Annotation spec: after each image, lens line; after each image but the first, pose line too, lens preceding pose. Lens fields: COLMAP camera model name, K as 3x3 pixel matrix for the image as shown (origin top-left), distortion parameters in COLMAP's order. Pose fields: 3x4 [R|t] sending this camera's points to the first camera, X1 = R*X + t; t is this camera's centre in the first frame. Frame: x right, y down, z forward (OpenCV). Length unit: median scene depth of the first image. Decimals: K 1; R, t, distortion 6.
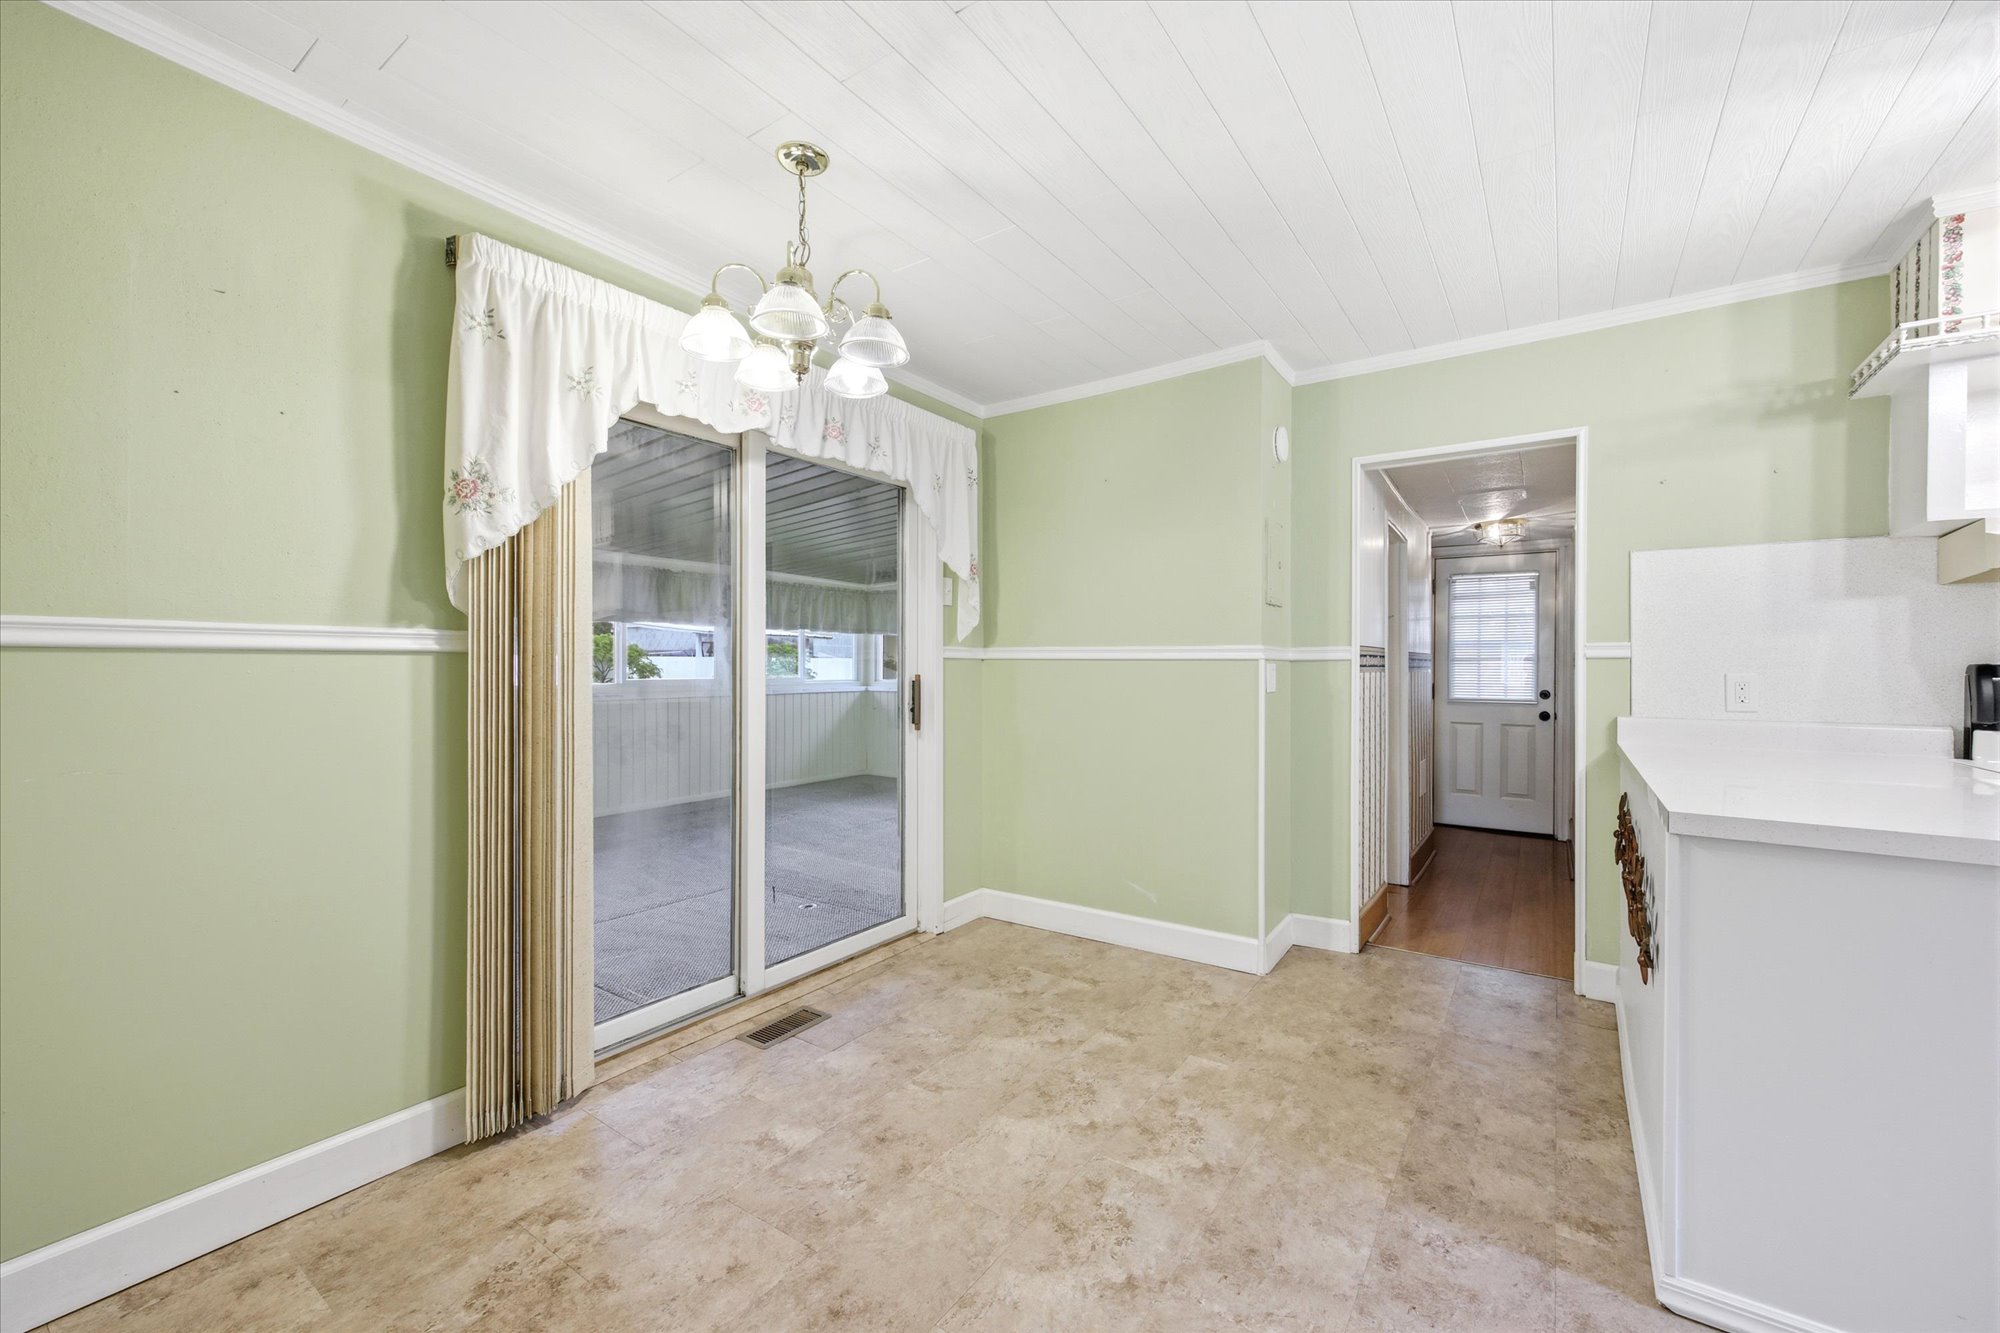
lens RADIAL K [[796.7, 0, 996.8], [0, 796.7, 673.4], [0, 0, 1]] dist [-0.000252, -0.000049]
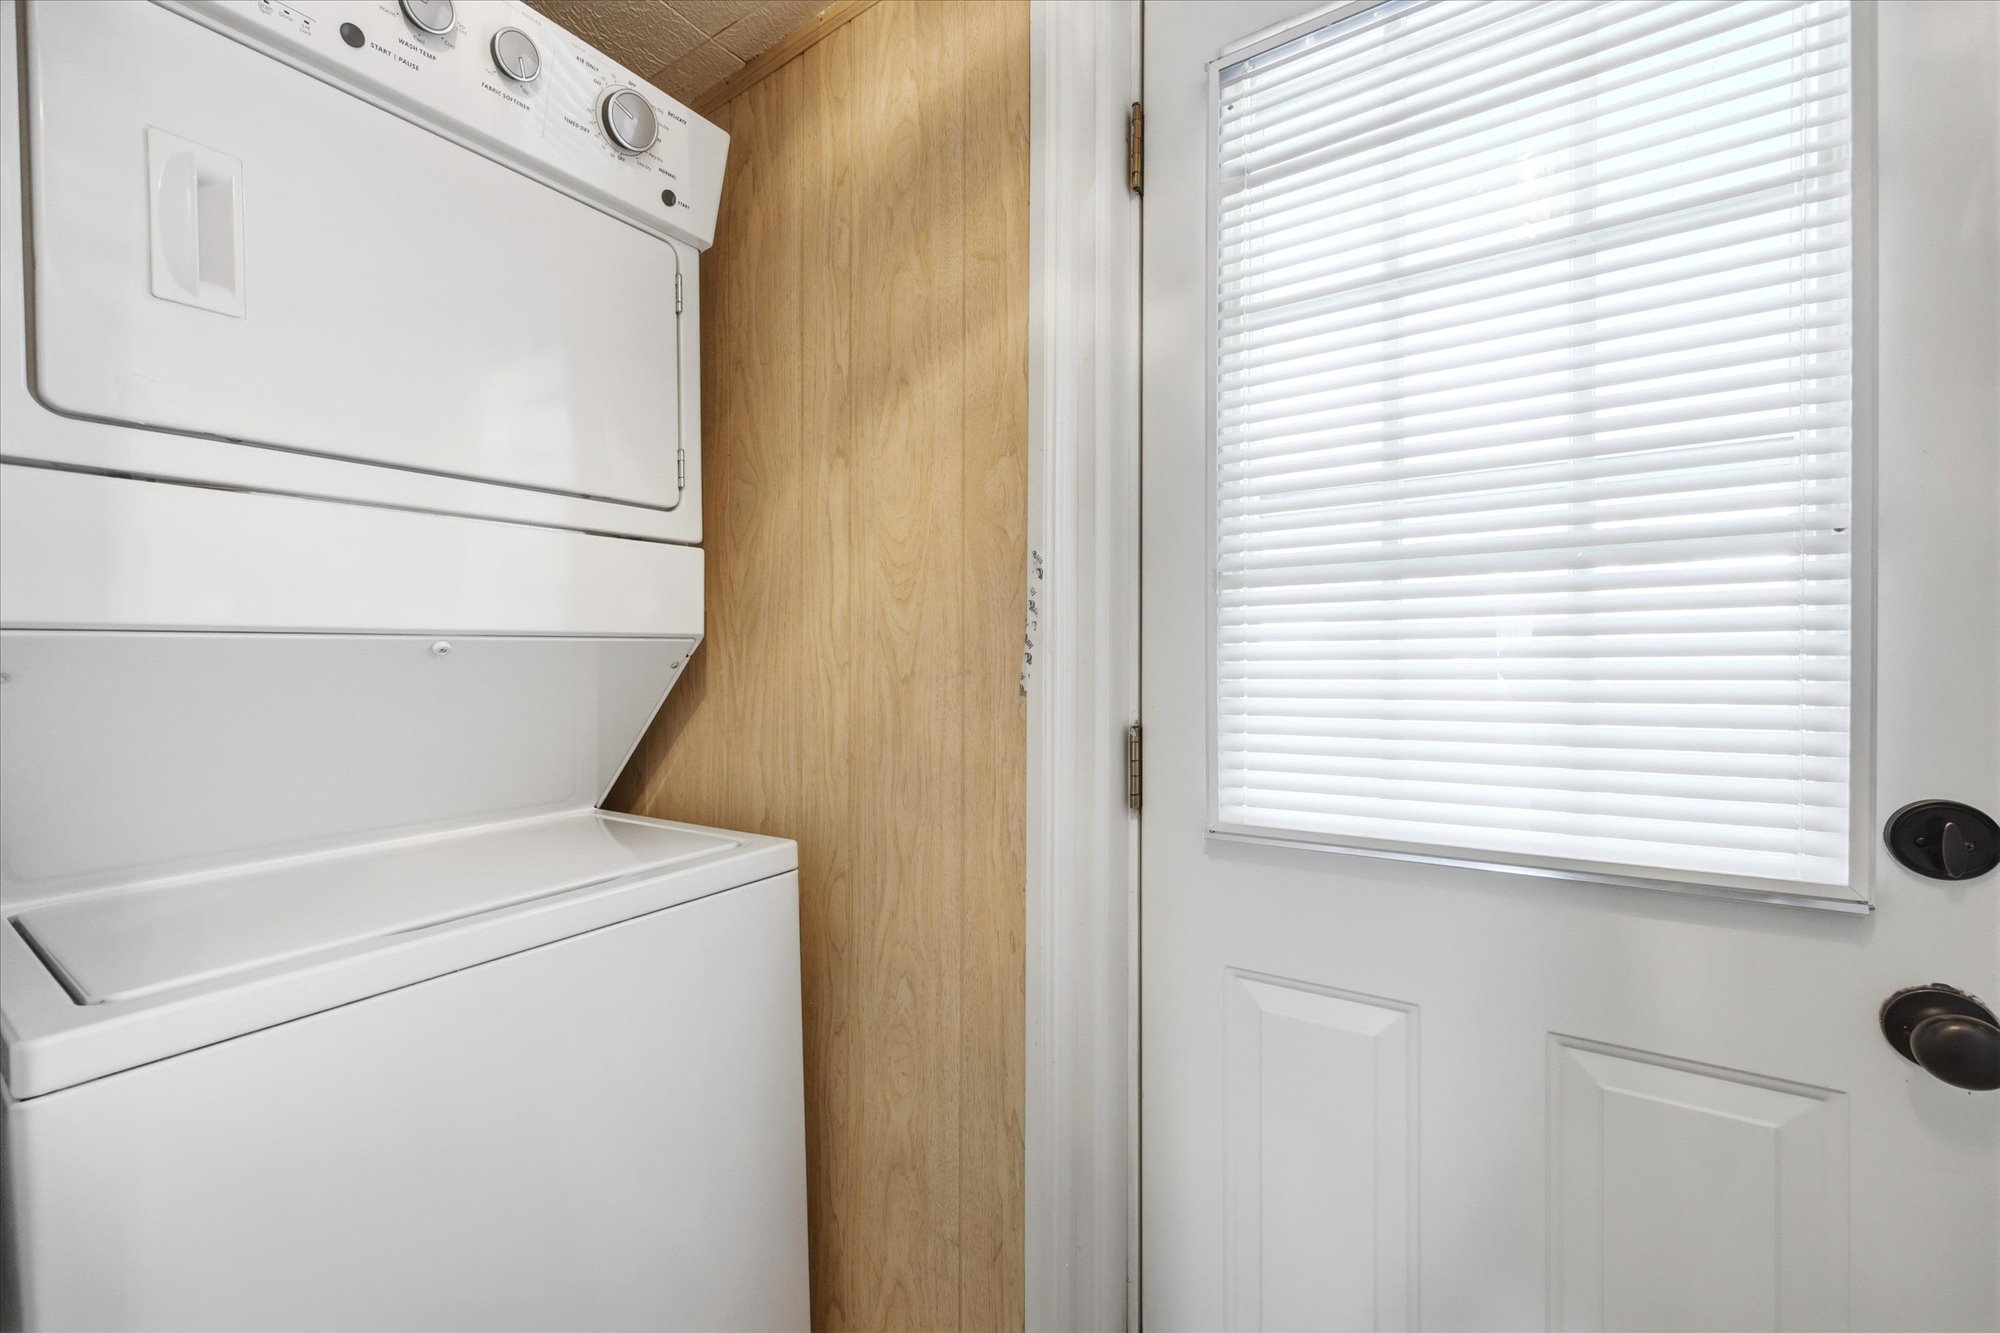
lens RADIAL K [[805.2, 0, 994.0], [0, 805.2, 669.8], [0, 0, 1]] dist [0.001689, -0.000425]
pose [[0.999364, -0.008652, 0.034606, 1.107388], [0.008716, 0.999961, -0.001701, 0.002152], [-0.034590, 0.002002, 0.999400, 1.797220]]
